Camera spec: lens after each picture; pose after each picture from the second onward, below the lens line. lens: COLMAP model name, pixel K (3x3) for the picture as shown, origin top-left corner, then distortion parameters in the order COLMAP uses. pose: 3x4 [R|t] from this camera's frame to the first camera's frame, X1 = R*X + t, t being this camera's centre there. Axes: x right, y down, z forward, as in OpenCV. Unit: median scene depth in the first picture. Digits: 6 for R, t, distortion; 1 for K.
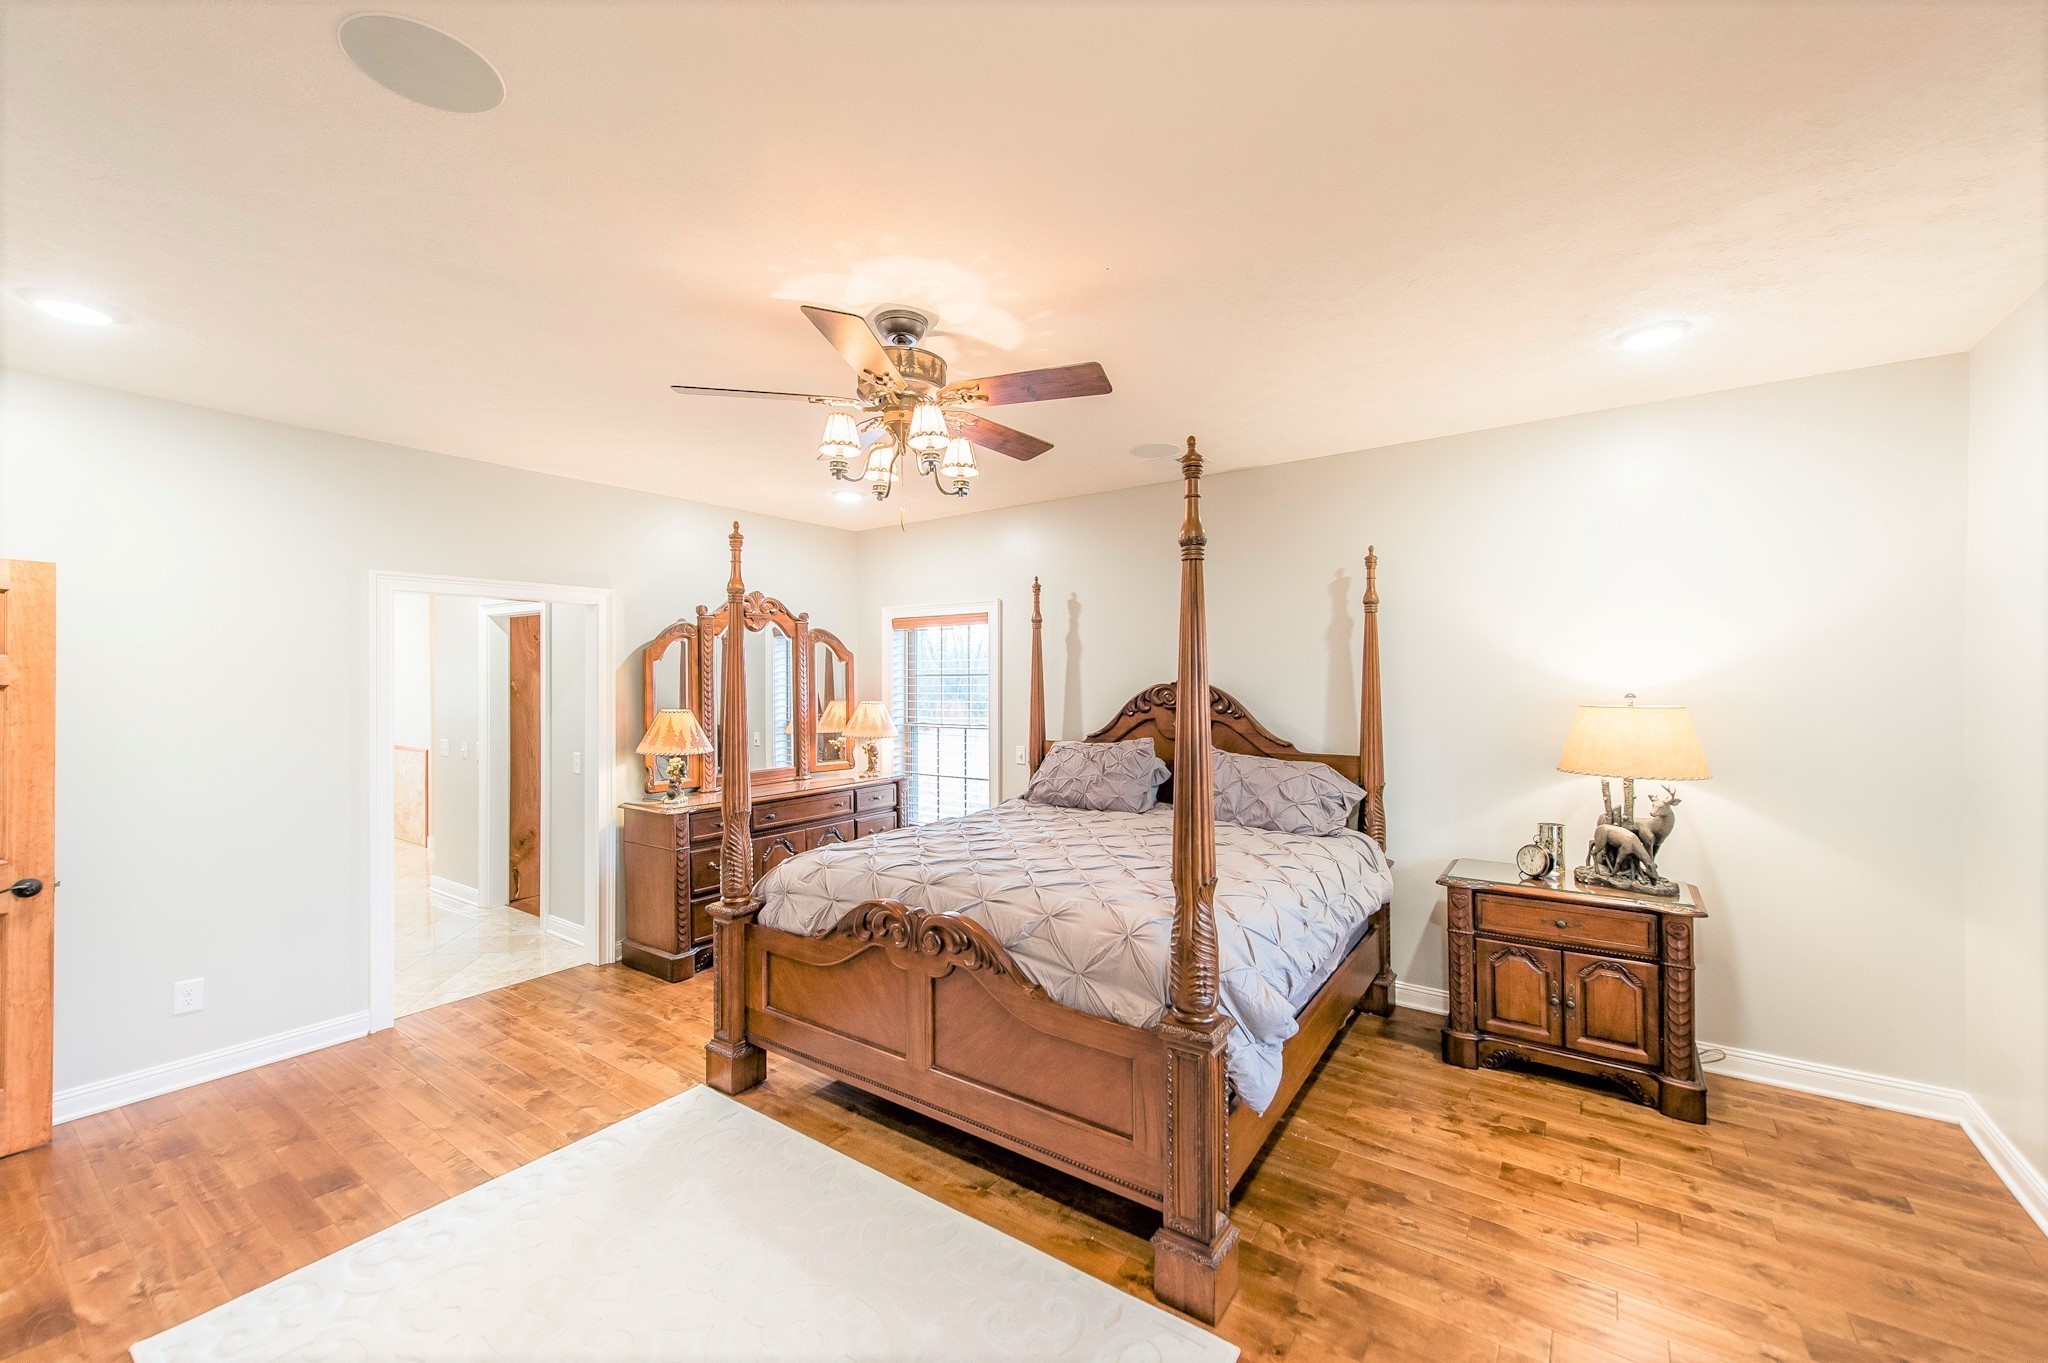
lens RADIAL K [[833.0, 0, 1024.0], [0, 833.0, 681.5], [0, 0, 1]] dist [0.003215, 0.000445]
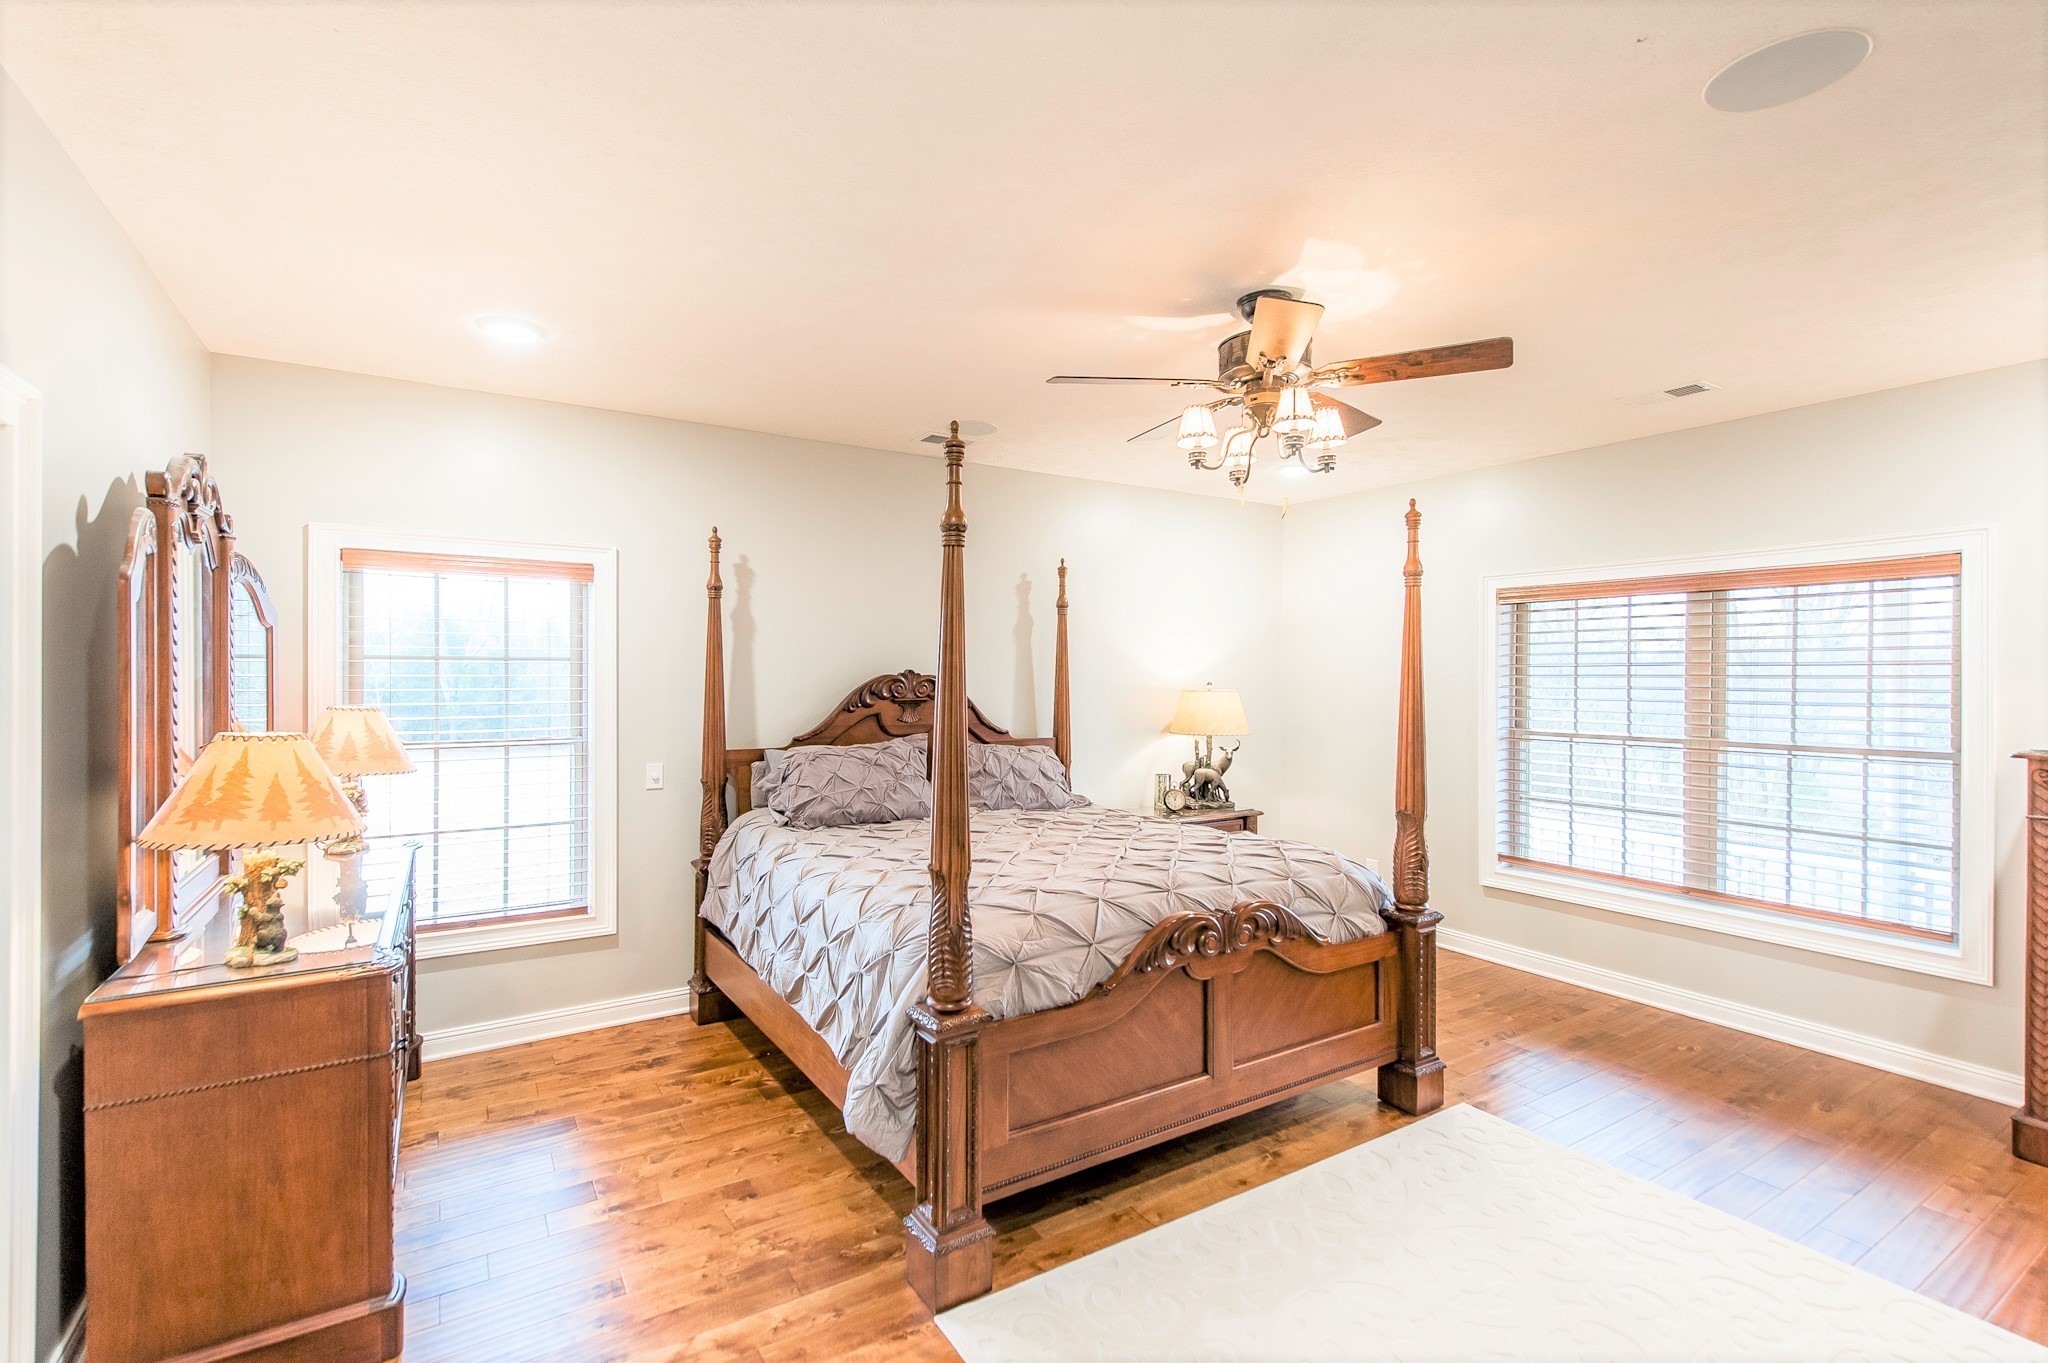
lens RADIAL K [[920.7, 0, 1024.0], [0, 920.7, 681.5], [0, 0, 1]] dist [0.001272, 0.000034]
pose [[0.373064, -0.001434, 0.927805, -0.807598], [-0.004065, 0.999987, 0.003180, 0.007686], [-0.927797, -0.004958, 0.373053, 0.557873]]
